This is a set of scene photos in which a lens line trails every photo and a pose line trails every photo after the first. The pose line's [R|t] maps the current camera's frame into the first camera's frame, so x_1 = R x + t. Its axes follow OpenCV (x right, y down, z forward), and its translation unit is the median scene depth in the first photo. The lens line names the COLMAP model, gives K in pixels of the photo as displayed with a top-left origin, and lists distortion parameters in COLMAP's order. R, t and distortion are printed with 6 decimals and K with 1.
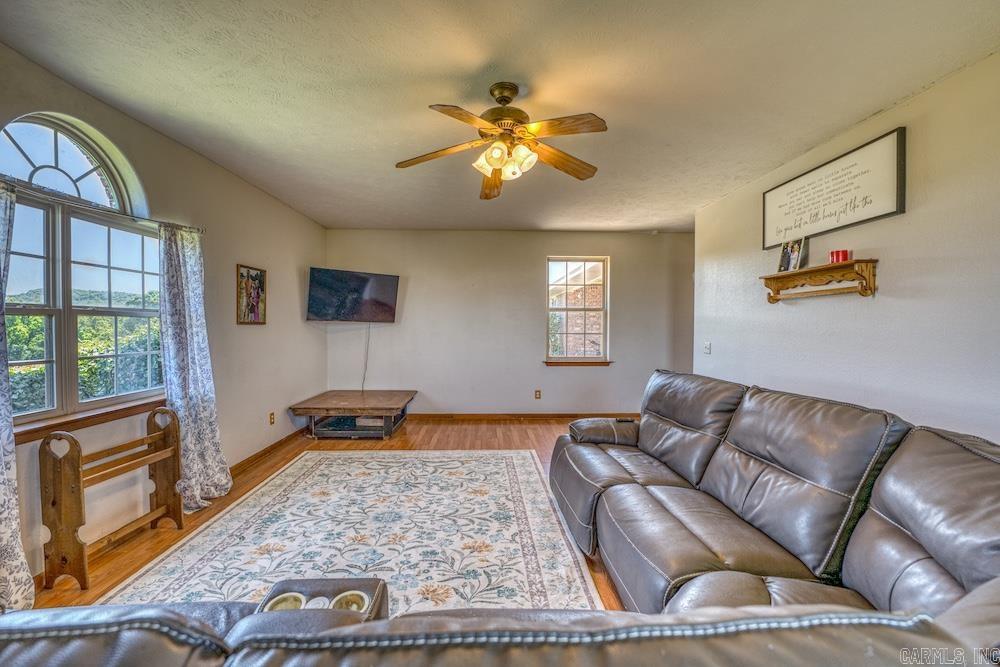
lens RADIAL K [[409.1, 0, 497.8], [0, 409.1, 333.7], [0, 0, 1]] dist [-0.034719, 0.003996]
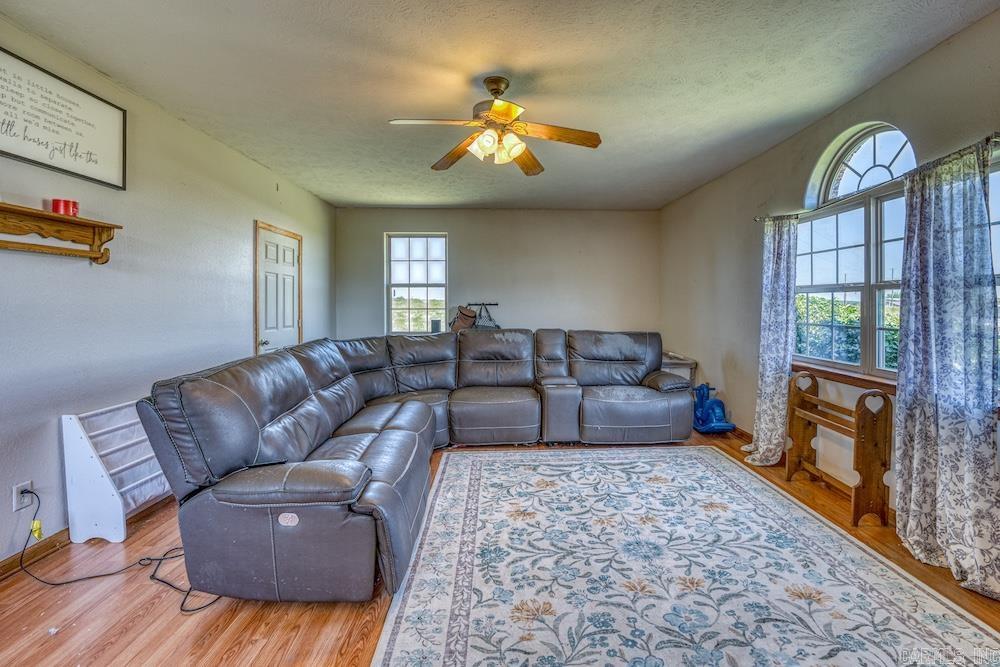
lens RADIAL K [[409.1, 0, 518.5], [0, 409.1, 309.0], [0, 0, 1]] dist [-0.034719, 0.003996]
pose [[-0.999904, -0.002827, -0.013583, -0.028171], [-0.003294, 0.999401, 0.034451, -0.025216], [0.013477, 0.034493, -0.999314, 1.922014]]
